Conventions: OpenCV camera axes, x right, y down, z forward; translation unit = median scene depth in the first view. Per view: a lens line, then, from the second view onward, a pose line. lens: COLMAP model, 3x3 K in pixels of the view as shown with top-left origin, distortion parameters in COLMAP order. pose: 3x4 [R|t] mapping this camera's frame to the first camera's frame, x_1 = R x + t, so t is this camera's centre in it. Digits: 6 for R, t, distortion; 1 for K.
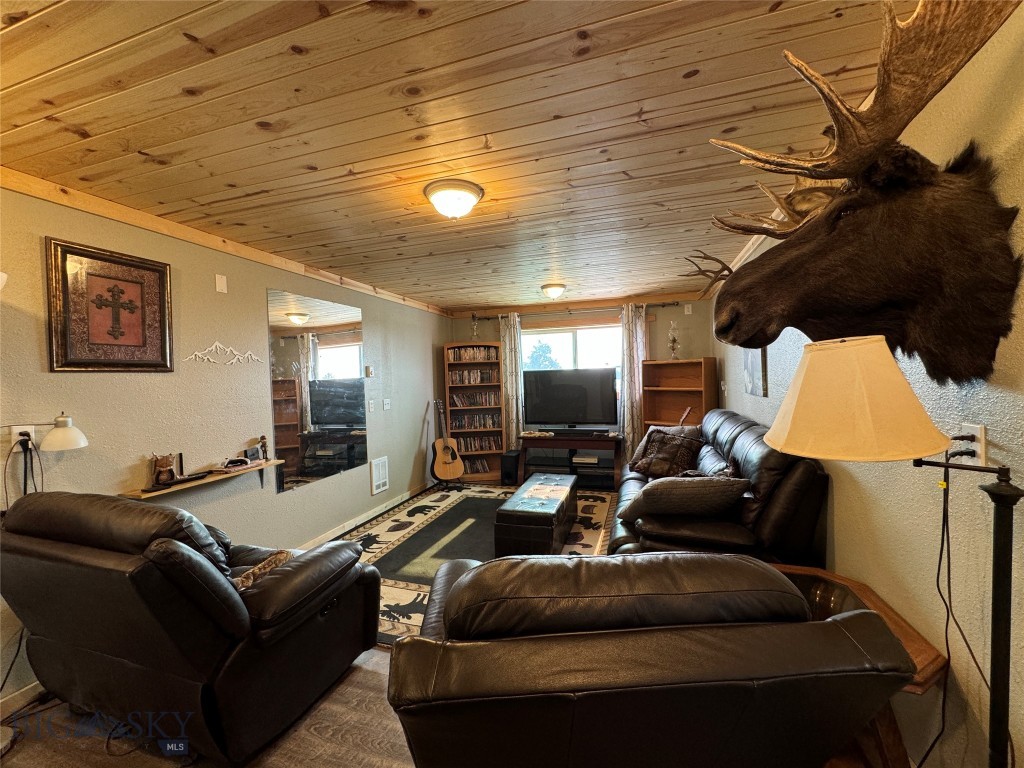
lens RADIAL K [[410.0, 0, 512.0], [0, 410.0, 384.0], [0, 0, 1]] dist [-0.000745, -0.000122]
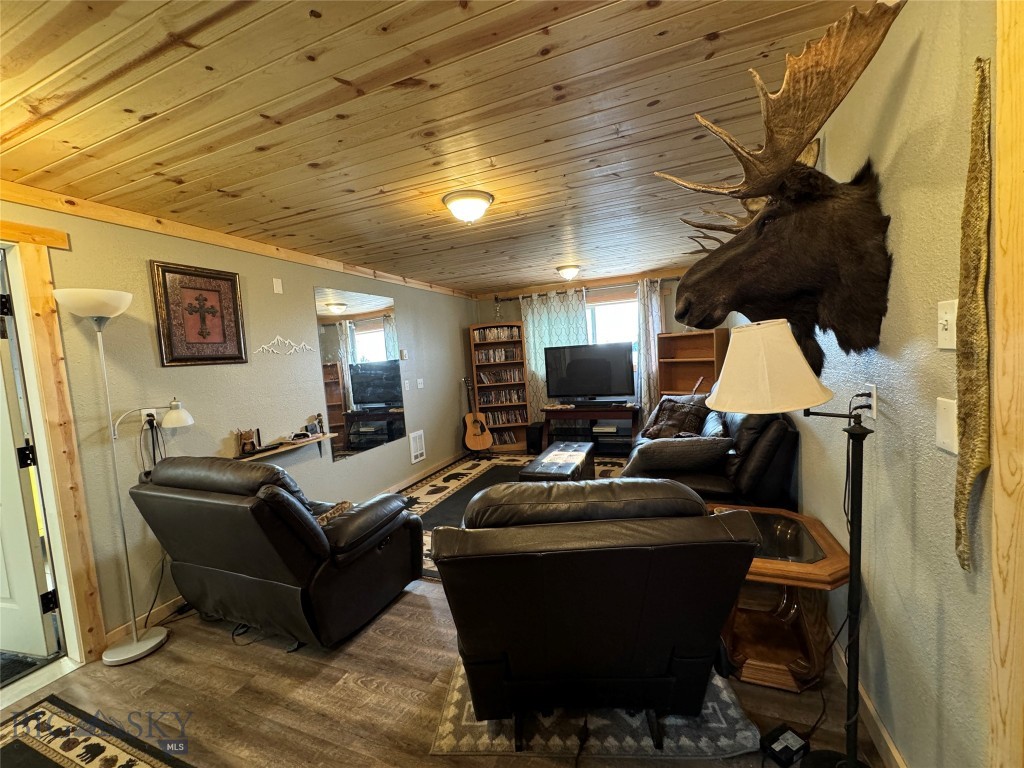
lens RADIAL K [[410.0, 0, 512.0], [0, 410.0, 384.0], [0, 0, 1]] dist [-0.000745, -0.000122]
pose [[0.996646, -0.032603, -0.075056, 0.052603], [0.036997, 0.997636, 0.057916, -0.008738], [0.072990, -0.060499, 0.995496, -0.179560]]
